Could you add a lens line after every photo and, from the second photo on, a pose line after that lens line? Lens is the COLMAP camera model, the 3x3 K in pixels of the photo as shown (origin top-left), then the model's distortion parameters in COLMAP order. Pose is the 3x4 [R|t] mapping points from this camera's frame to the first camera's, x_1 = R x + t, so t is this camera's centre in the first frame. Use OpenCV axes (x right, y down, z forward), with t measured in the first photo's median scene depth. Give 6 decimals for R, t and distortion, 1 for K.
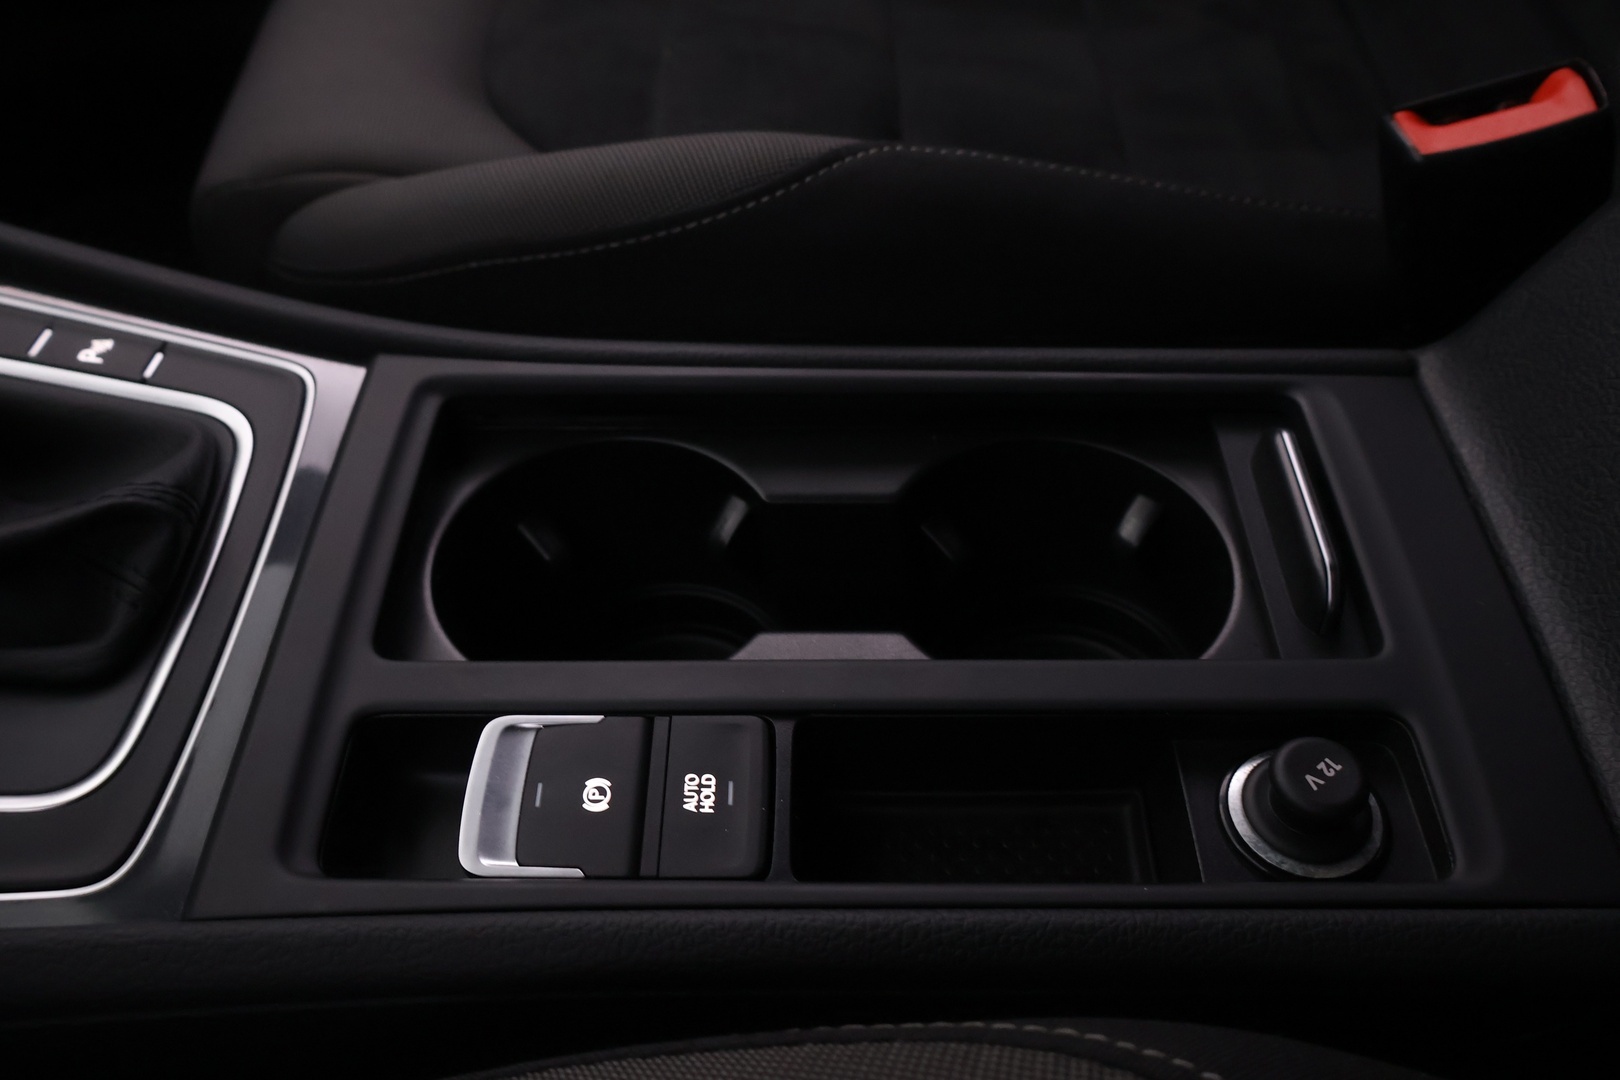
lens RADIAL K [[1393.3, 0, 811.8], [0, 1393.3, 512.5], [0, 0, 1]] dist [-0.004646, 0.000372]
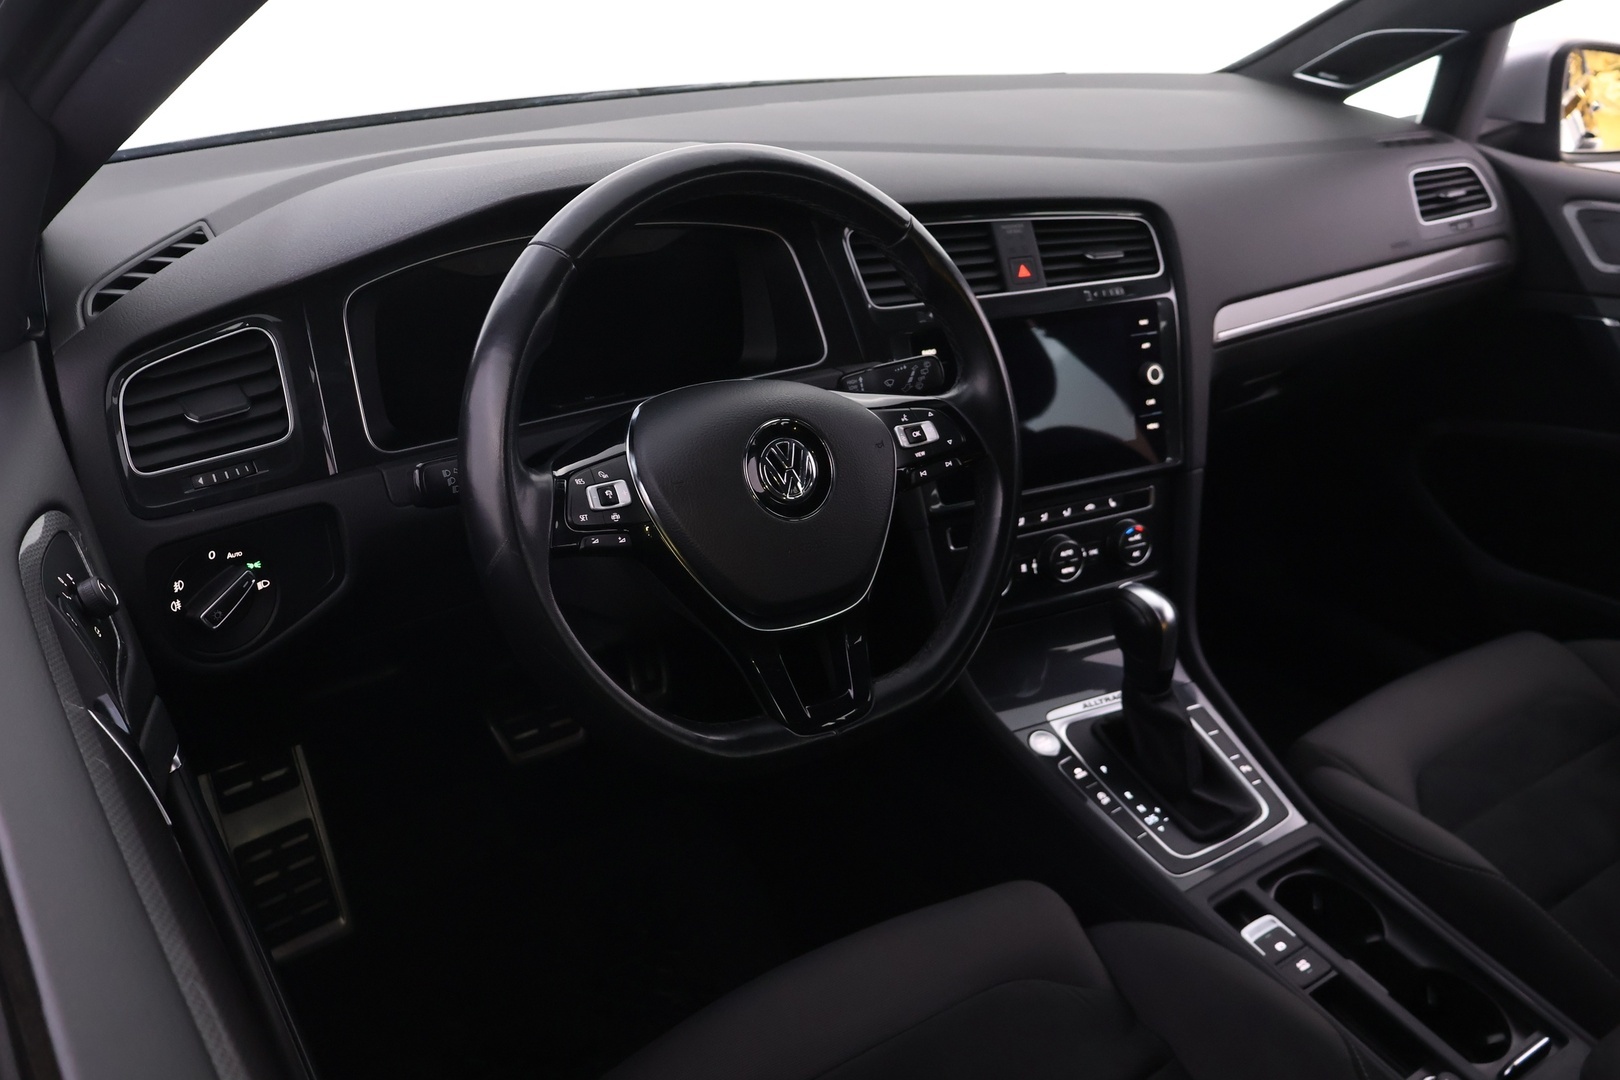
lens RADIAL K [[1393.3, 0, 811.8], [0, 1393.3, 512.5], [0, 0, 1]] dist [-0.004646, 0.000372]
pose [[0.576662, 0.486231, -0.656536, 0.903005], [-0.665767, 0.745443, -0.032694, 0.263488], [0.473513, 0.455954, 0.753586, -2.641721]]
